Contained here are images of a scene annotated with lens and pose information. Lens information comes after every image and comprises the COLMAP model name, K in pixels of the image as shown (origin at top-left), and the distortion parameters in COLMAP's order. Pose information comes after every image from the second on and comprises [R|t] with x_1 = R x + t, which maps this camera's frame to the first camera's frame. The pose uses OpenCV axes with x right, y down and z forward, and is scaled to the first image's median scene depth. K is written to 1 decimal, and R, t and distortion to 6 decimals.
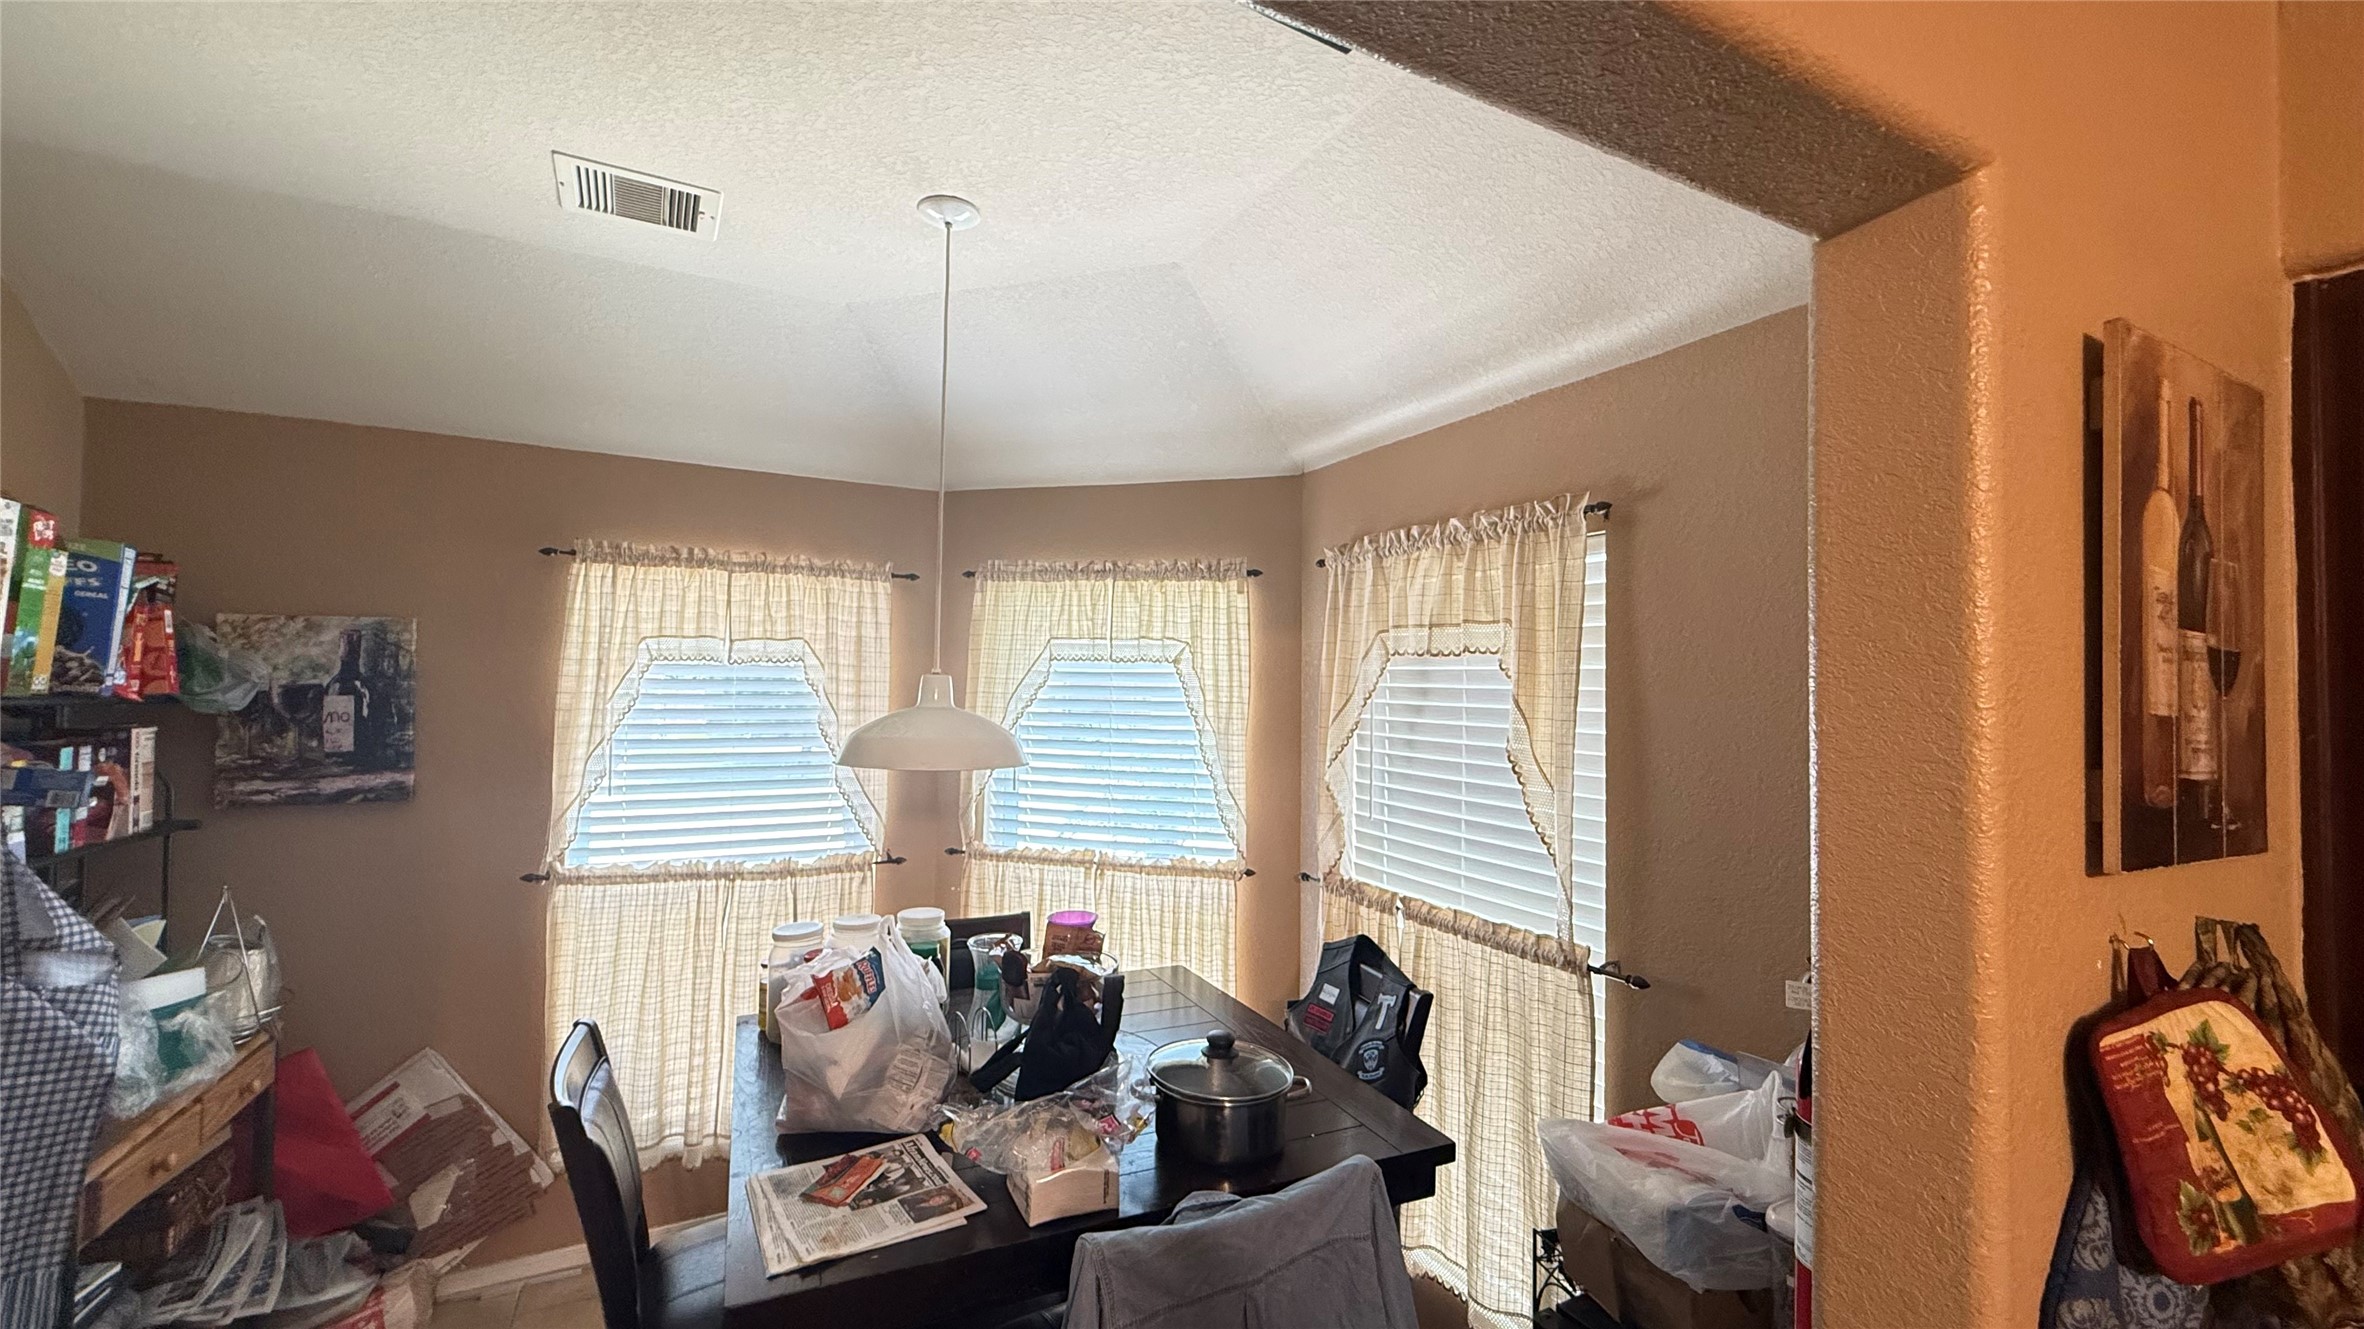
lens RADIAL K [[945.0, 0, 1186.1], [0, 945.0, 664.6], [0, 0, 1]] dist [0.002128, -0.001006]
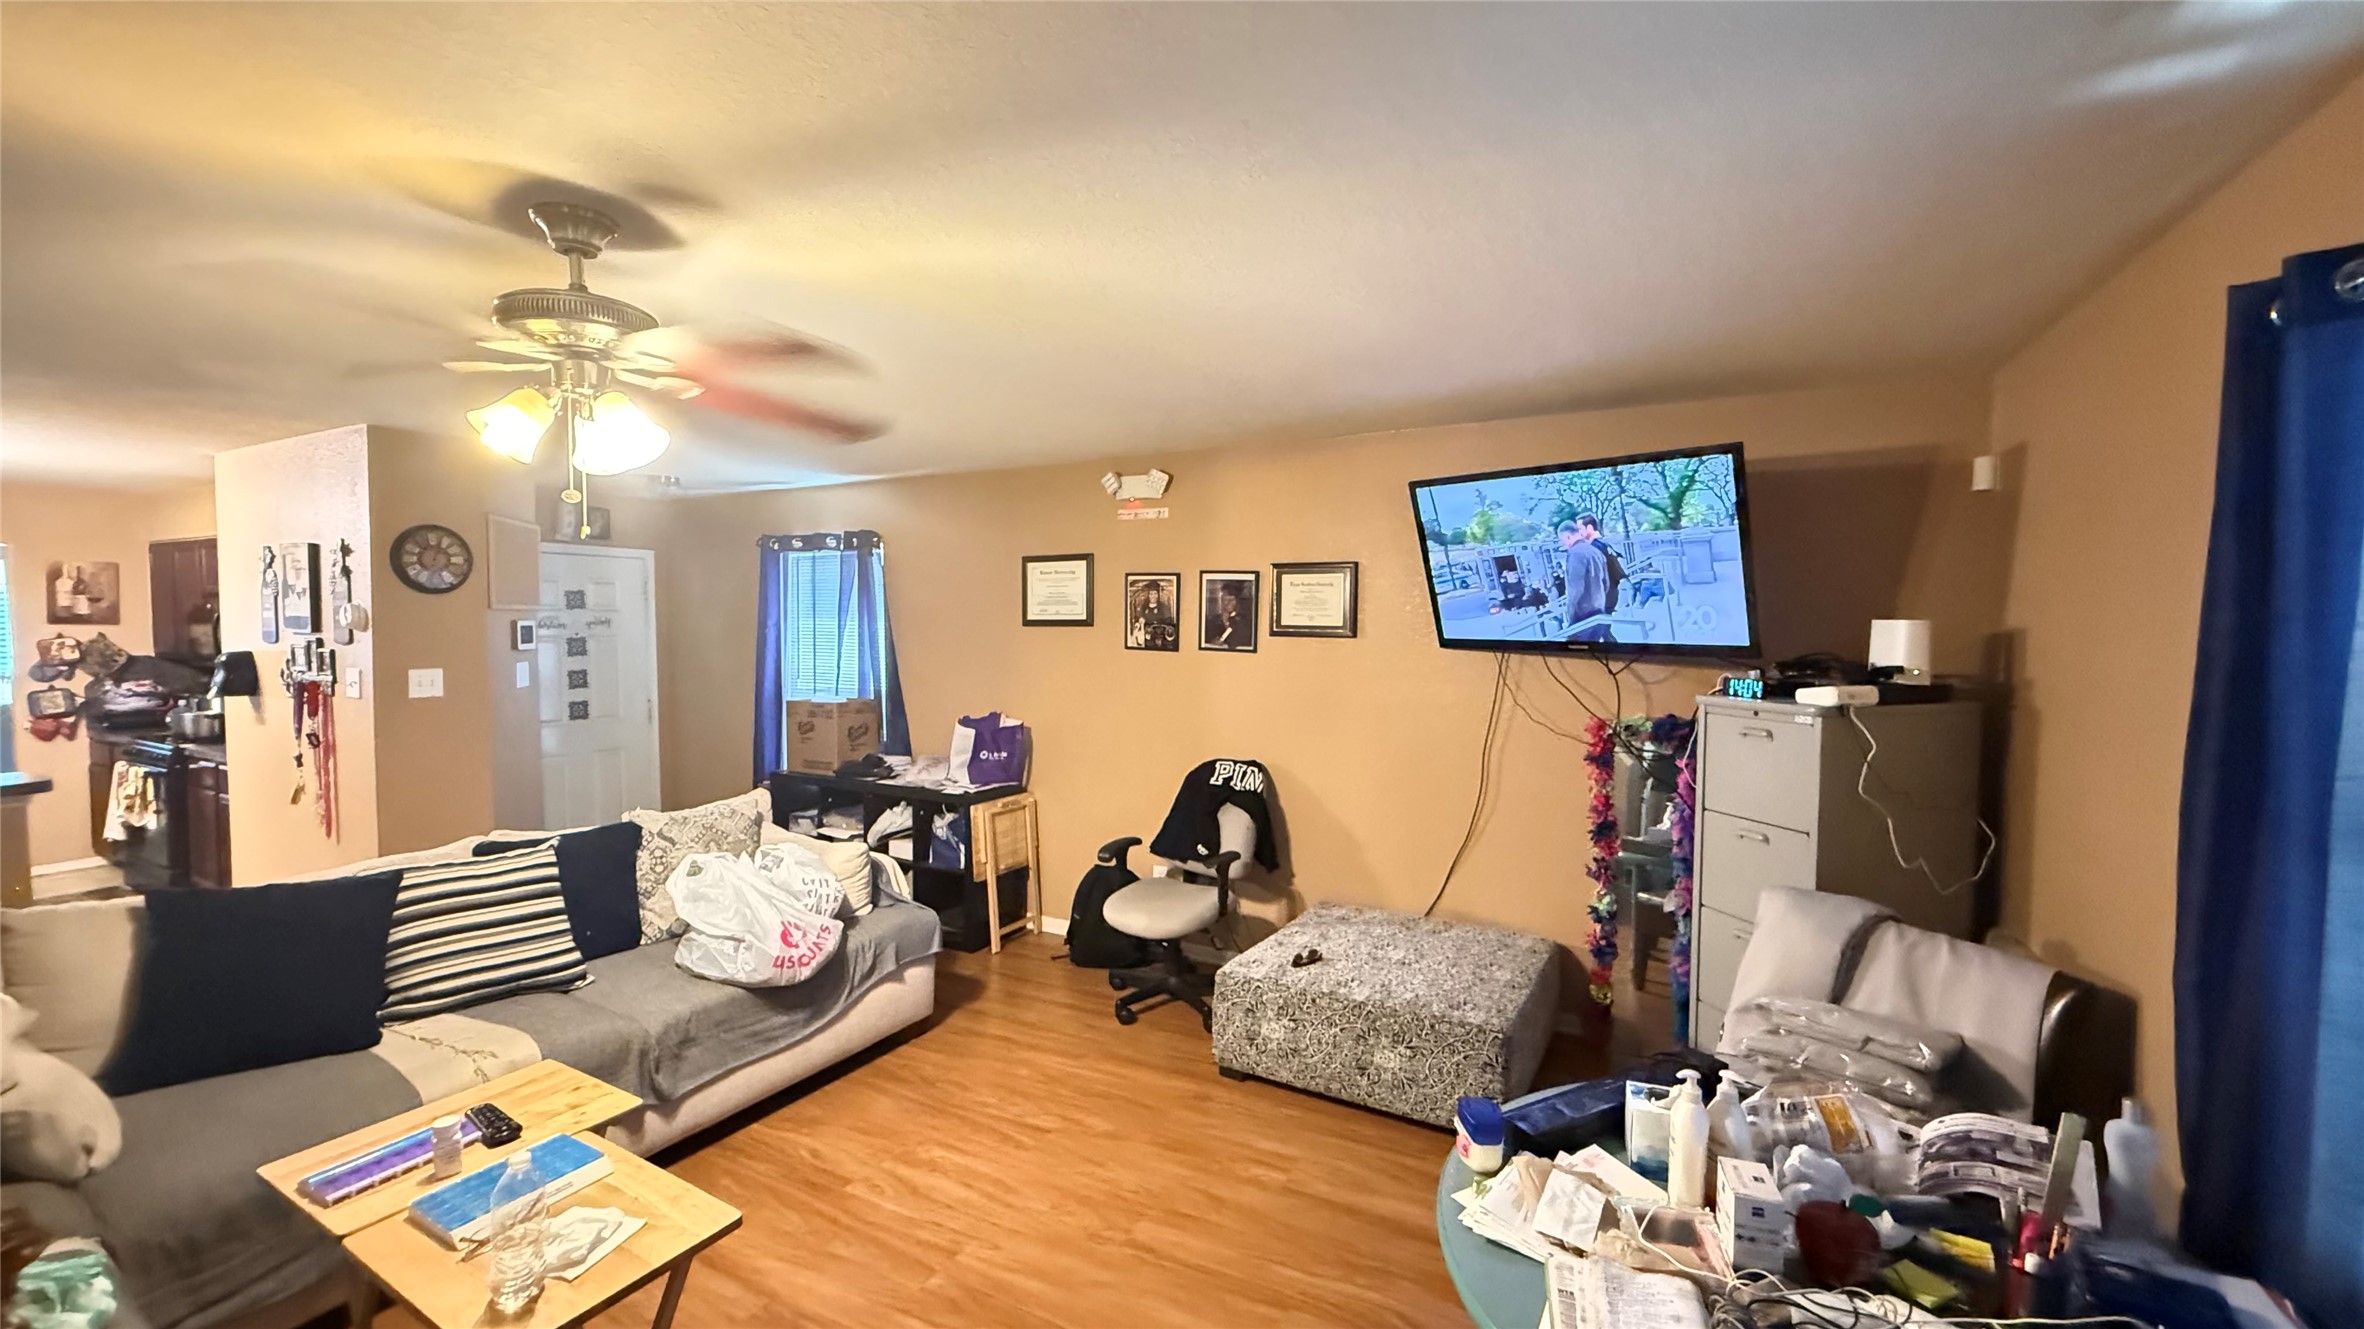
lens RADIAL K [[945.0, 0, 1168.3], [0, 945.0, 666.2], [0, 0, 1]] dist [0.002128, -0.001006]
pose [[0.836824, -0.039841, 0.546021, 1.097130], [-0.006207, 0.996594, 0.082231, -0.037585], [-0.547437, -0.072203, 0.833726, -2.713179]]
